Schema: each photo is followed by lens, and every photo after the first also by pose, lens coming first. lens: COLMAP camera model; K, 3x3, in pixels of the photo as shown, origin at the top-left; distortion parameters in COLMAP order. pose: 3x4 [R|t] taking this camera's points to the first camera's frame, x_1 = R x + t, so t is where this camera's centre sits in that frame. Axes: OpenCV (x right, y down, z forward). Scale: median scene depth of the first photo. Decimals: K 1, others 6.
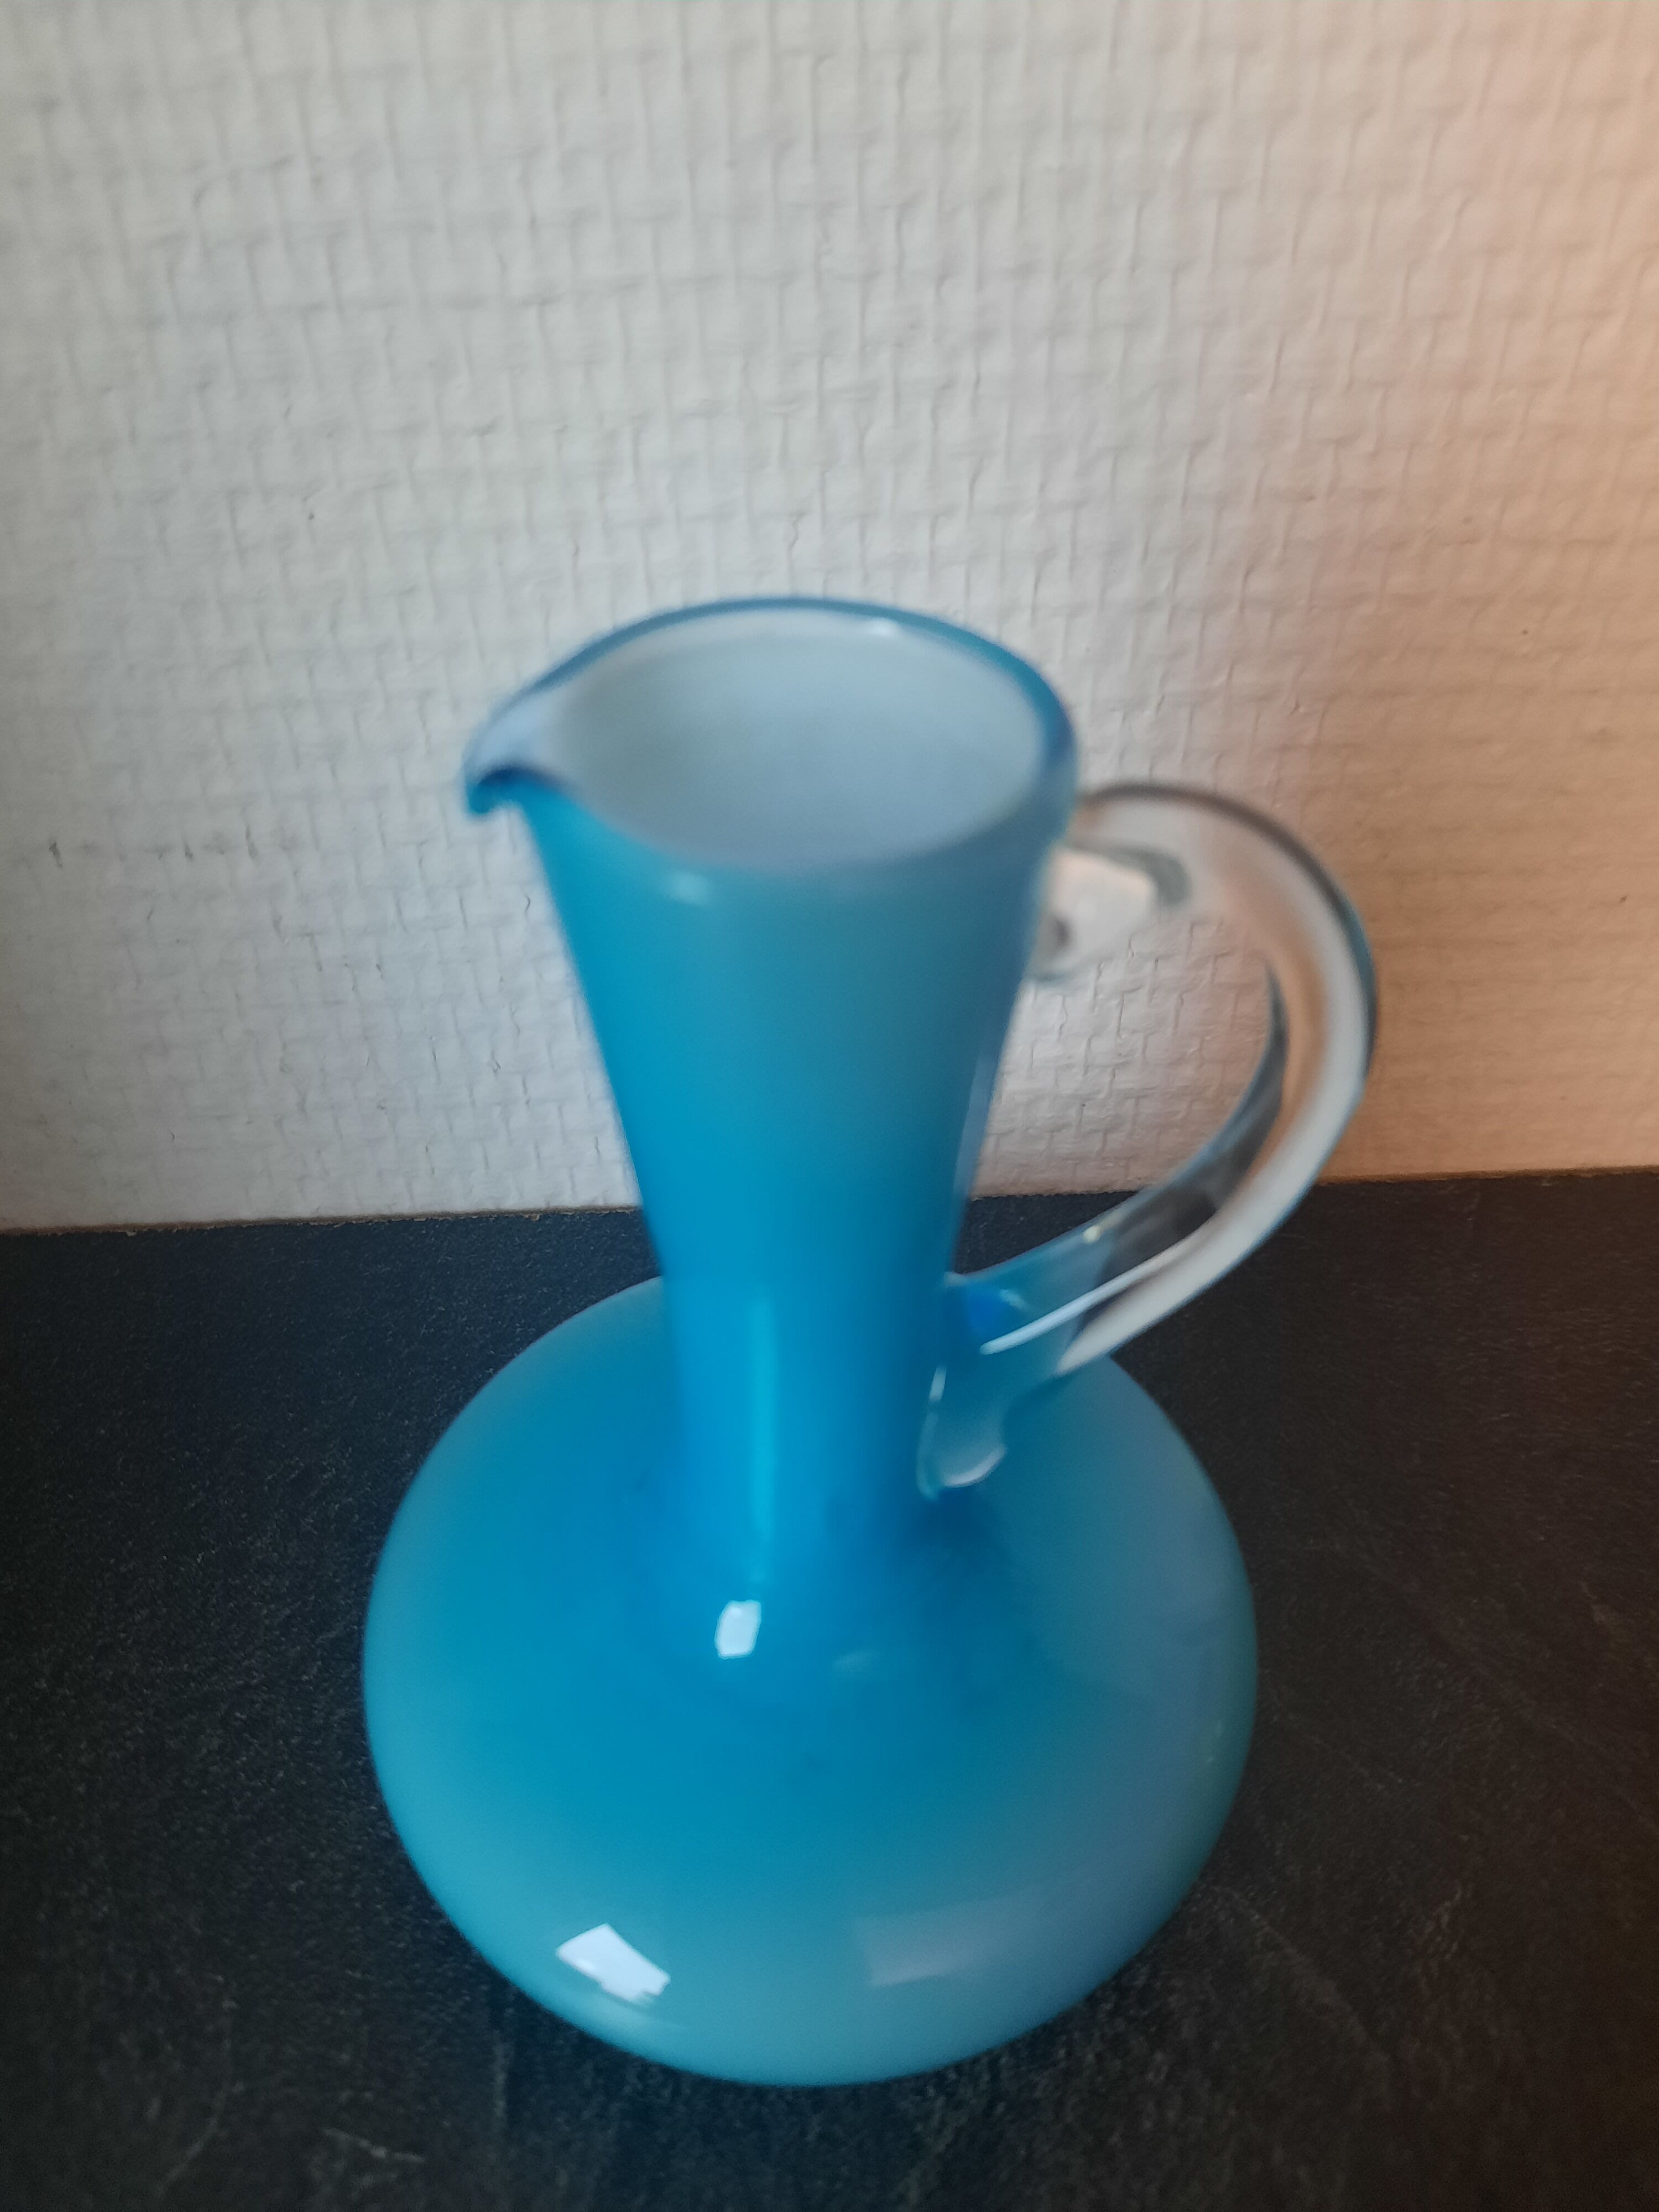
lens RADIAL K [[1689.0, 0, 828.0], [0, 1689.0, 1110.0], [0, 0, 1]] dist [-0.031310, 0.010159]
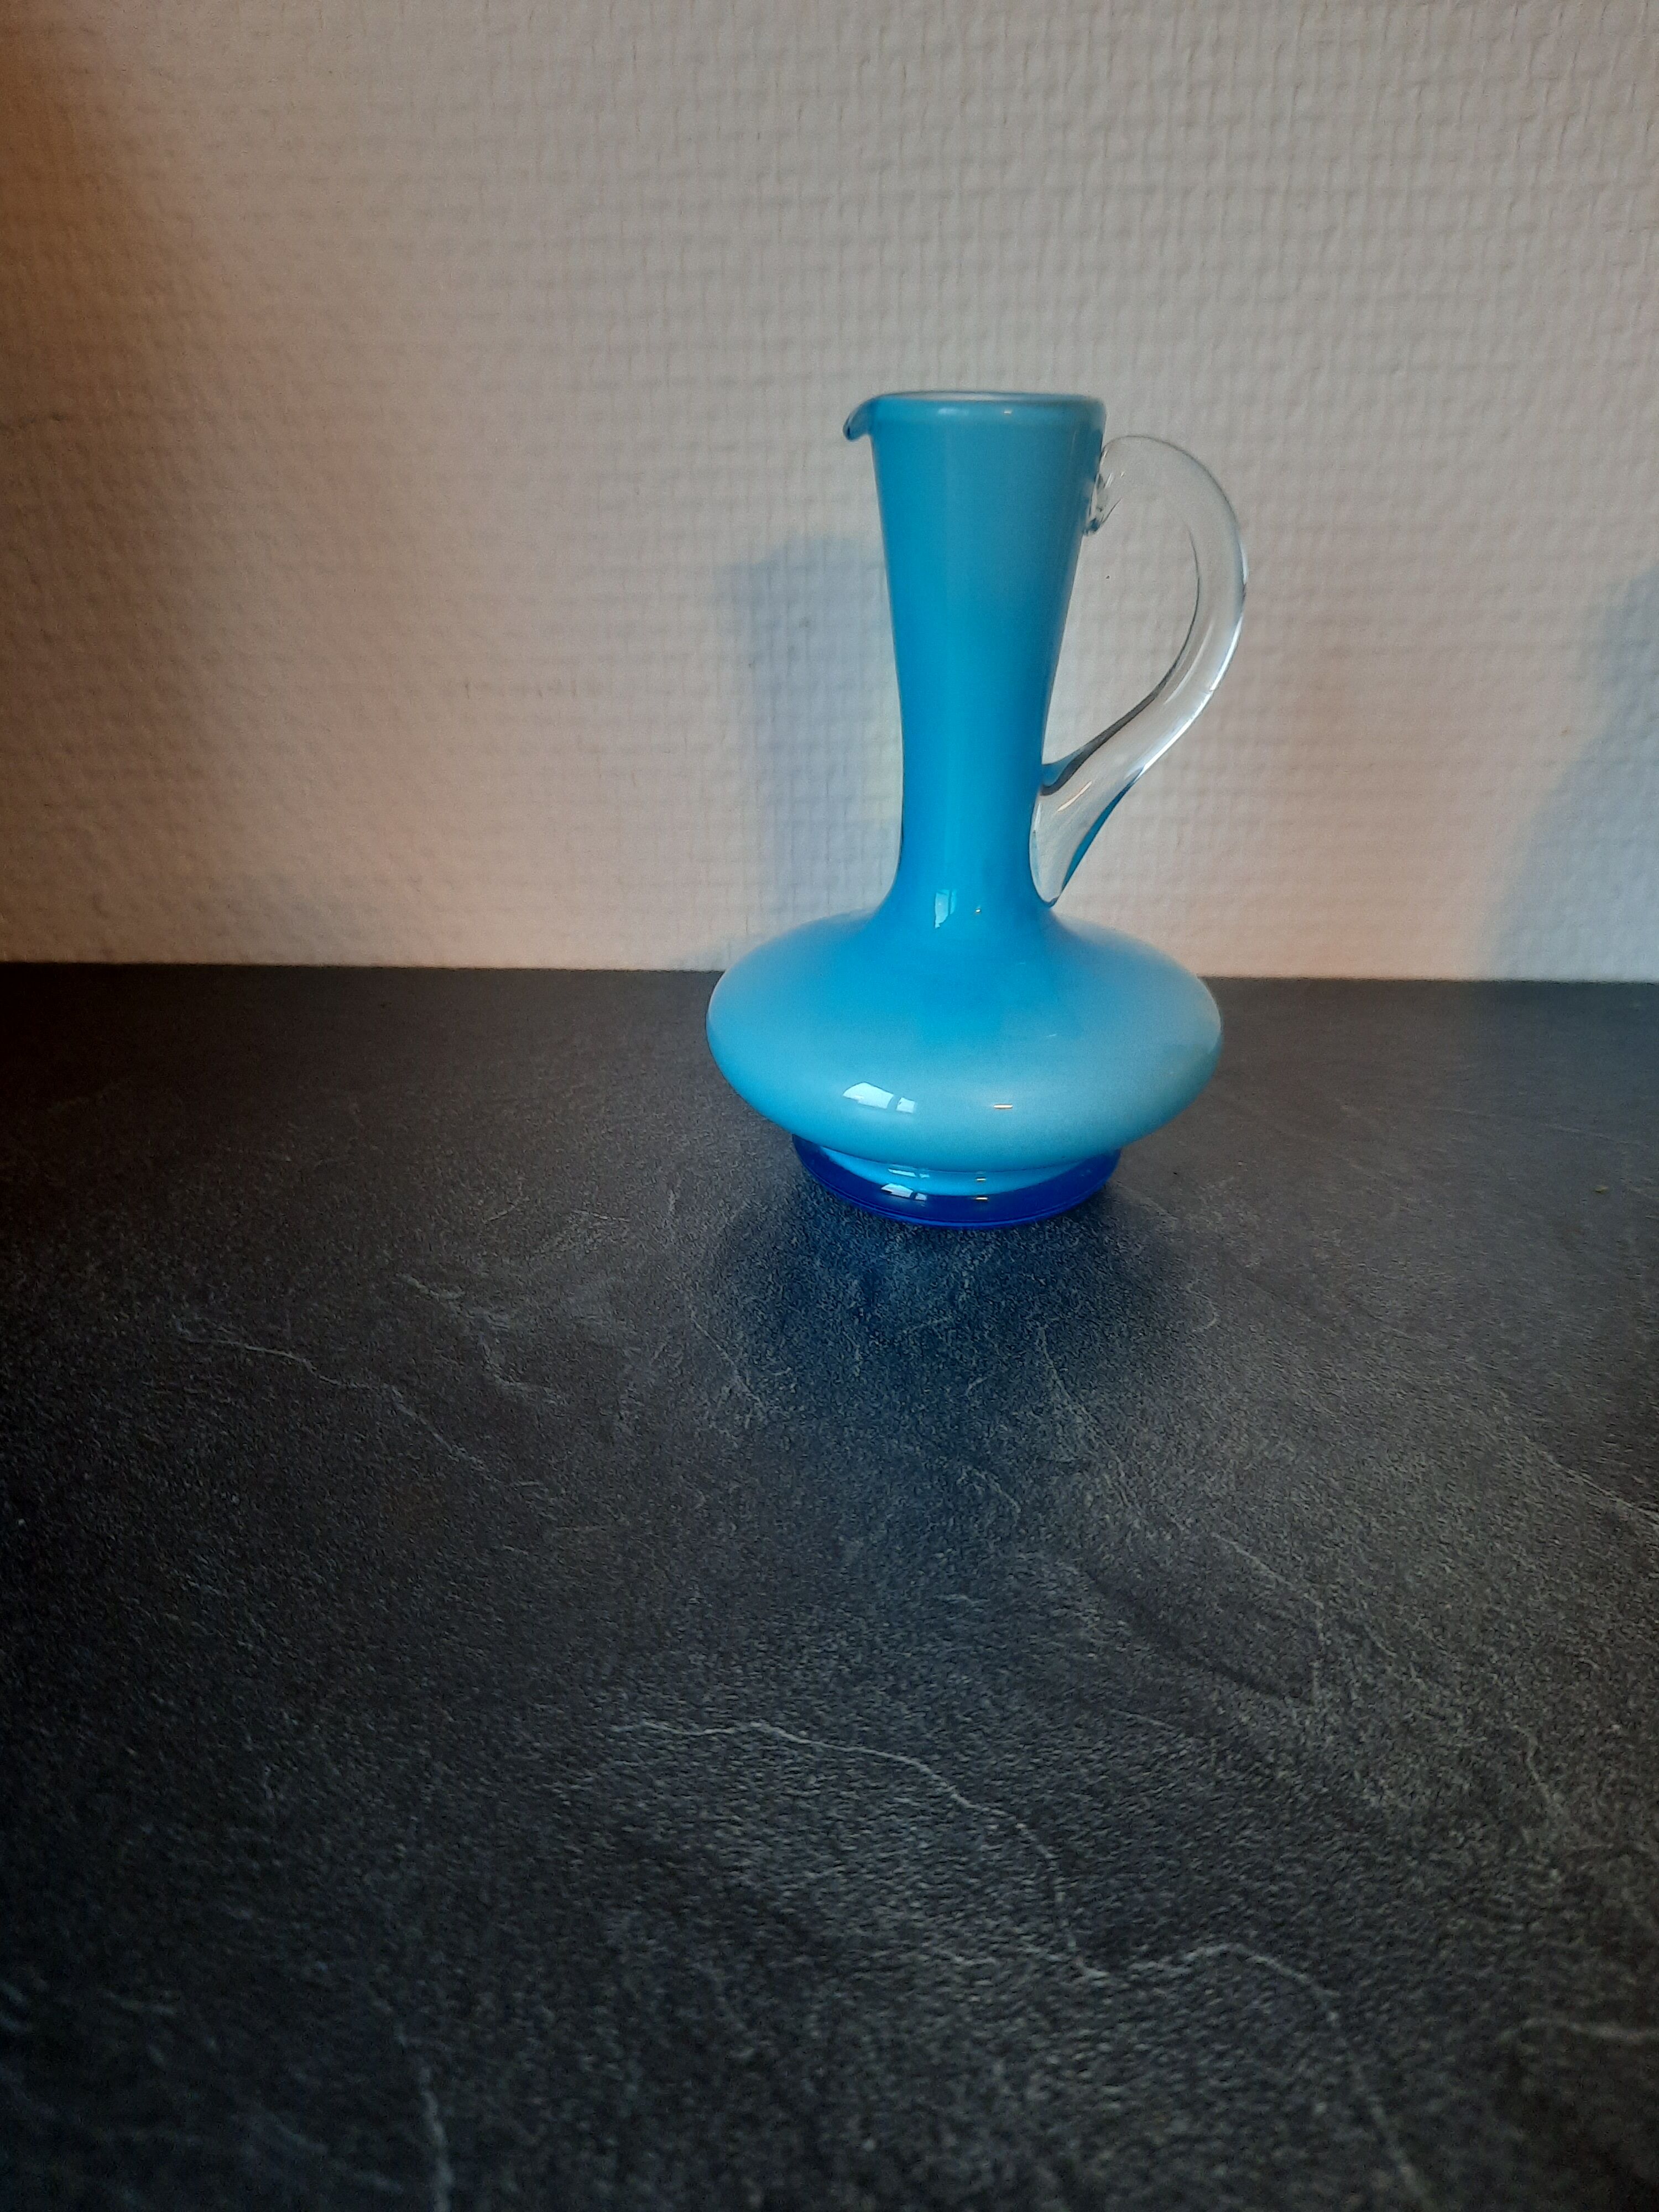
lens RADIAL K [[1689.0, 0, 800.8], [0, 1689.0, 1165.3], [0, 0, 1]] dist [-0.031310, 0.010159]
pose [[0.995881, 0.044075, -0.079233, 0.077676], [-0.064434, 0.958853, -0.276493, 0.979335], [0.063786, 0.280460, 0.957744, -0.685896]]
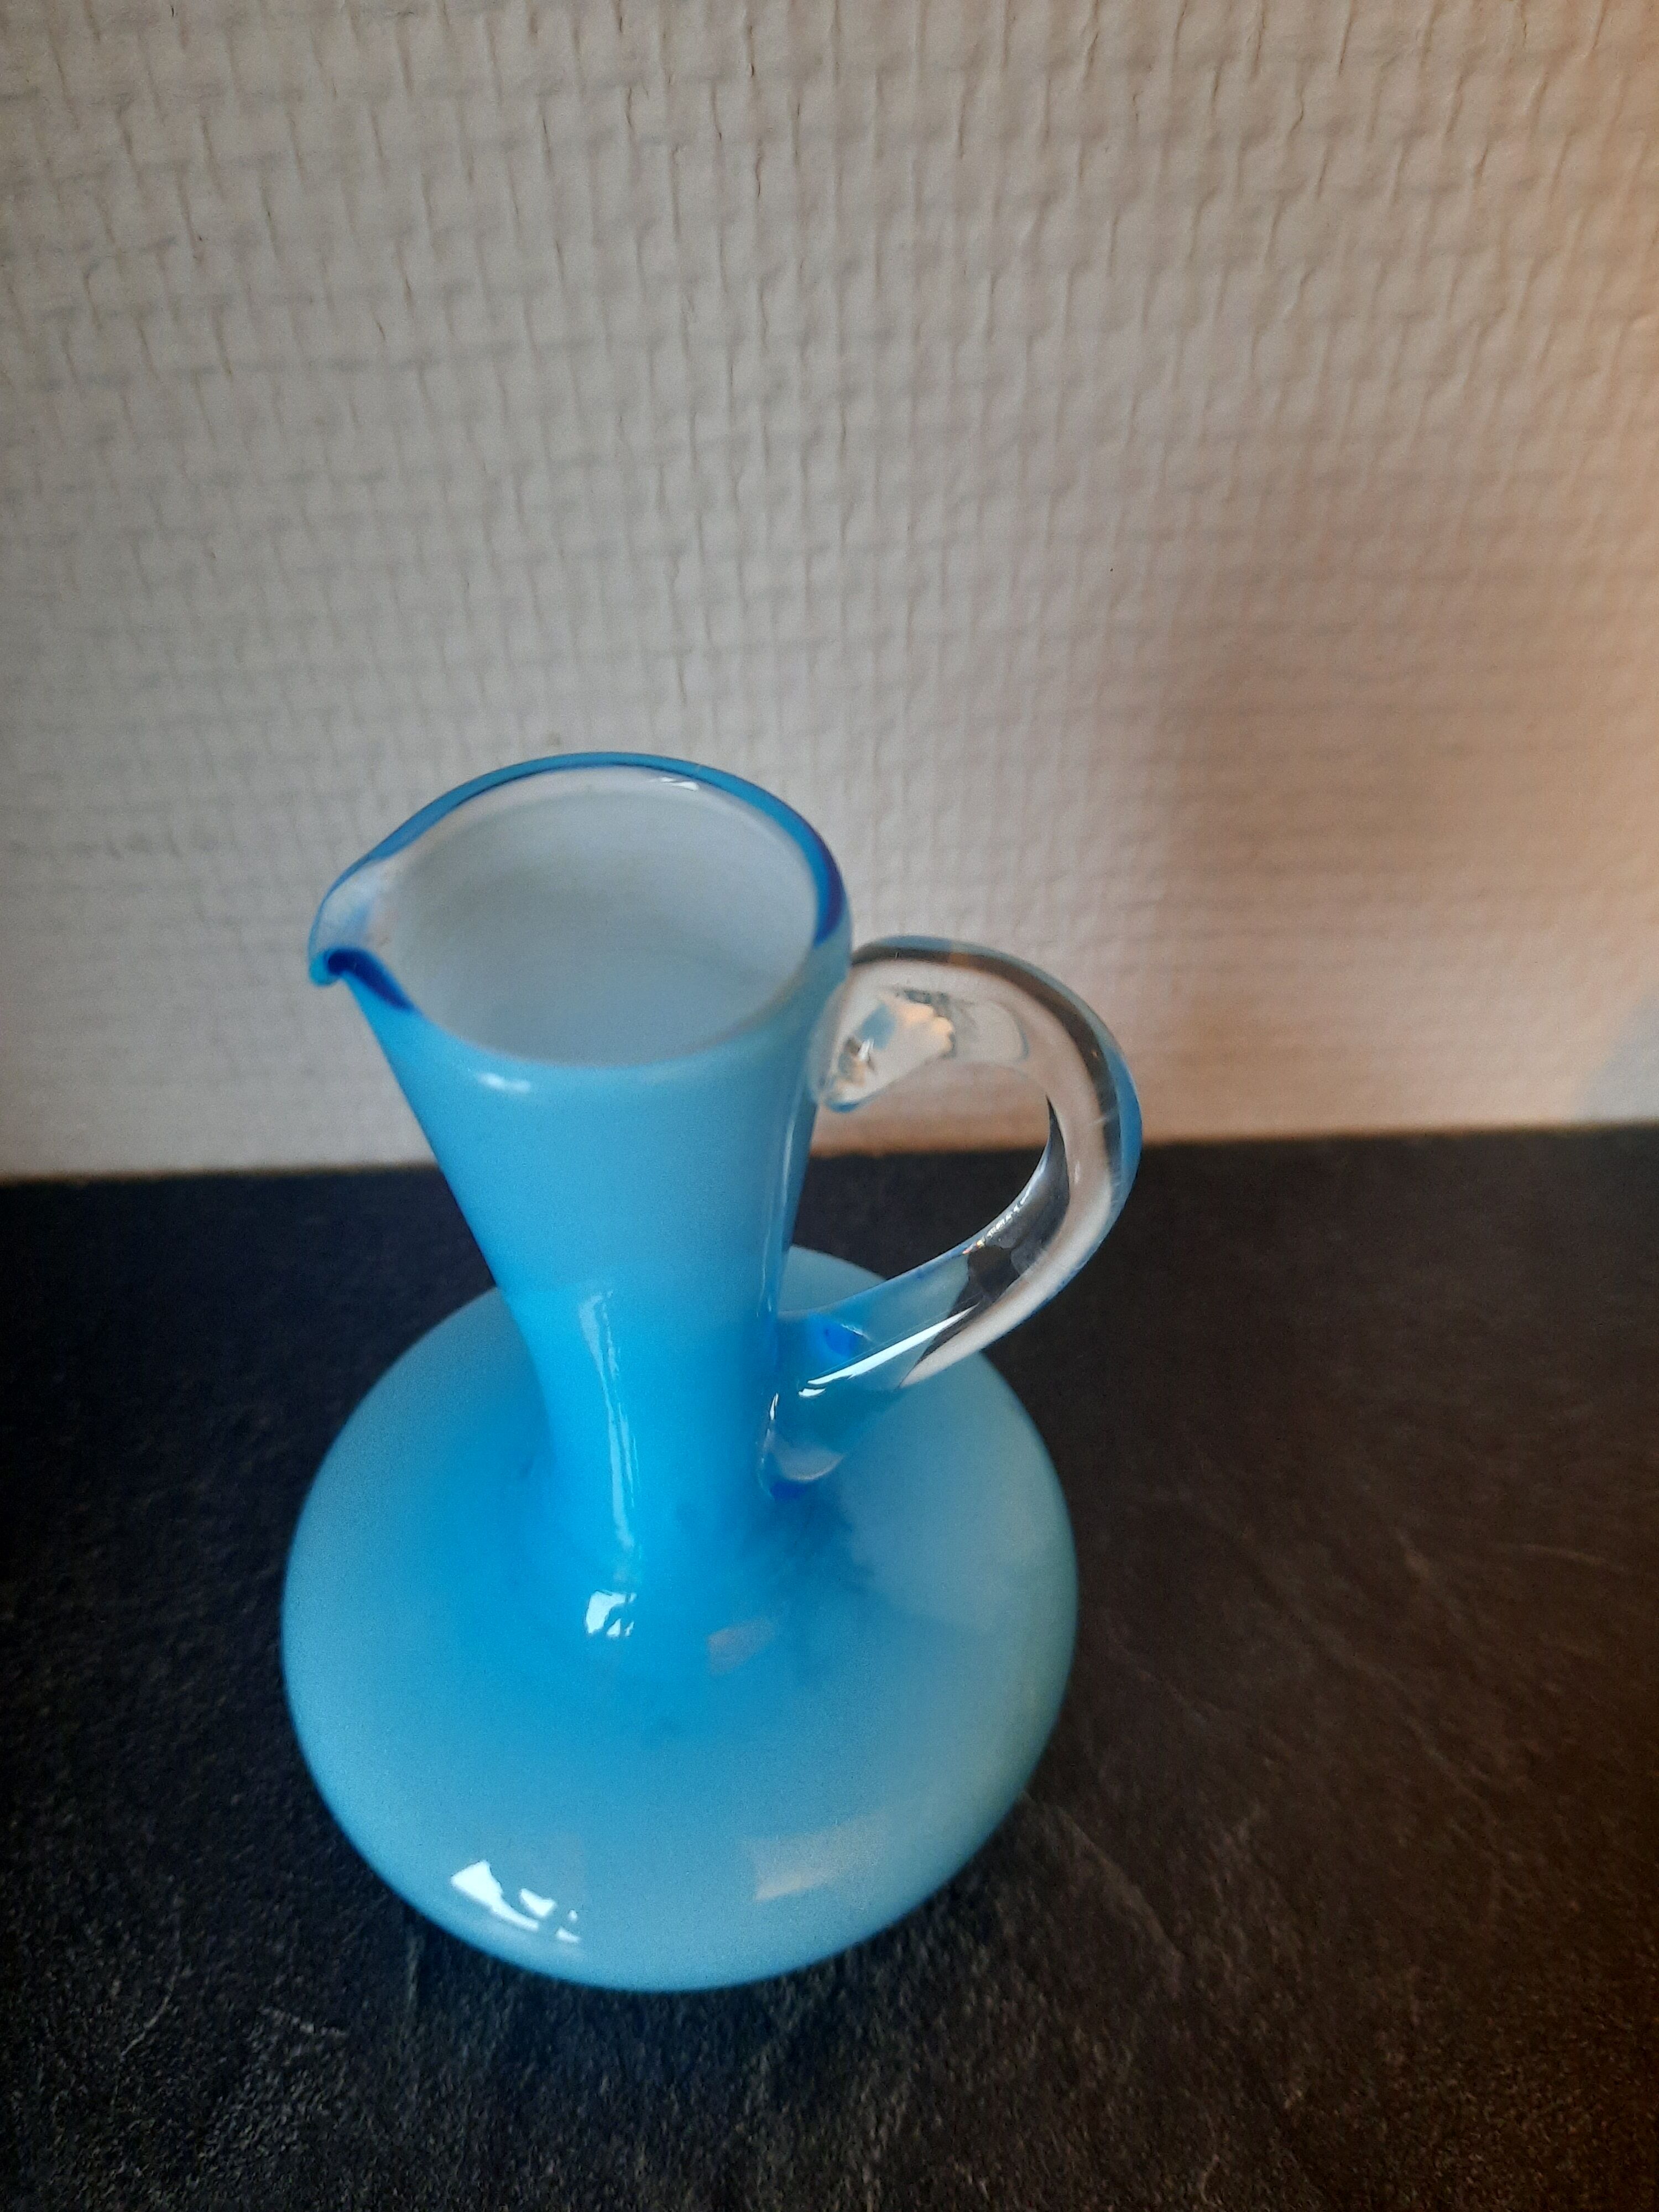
lens RADIAL K [[1689.0, 0, 823.0], [0, 1689.0, 1115.2], [0, 0, 1]] dist [-0.031310, 0.010159]
pose [[0.999973, 0.006788, 0.002706, 0.077277], [-0.007040, 0.994136, 0.107909, -0.127838], [-0.001957, -0.107925, 0.994157, -0.085896]]
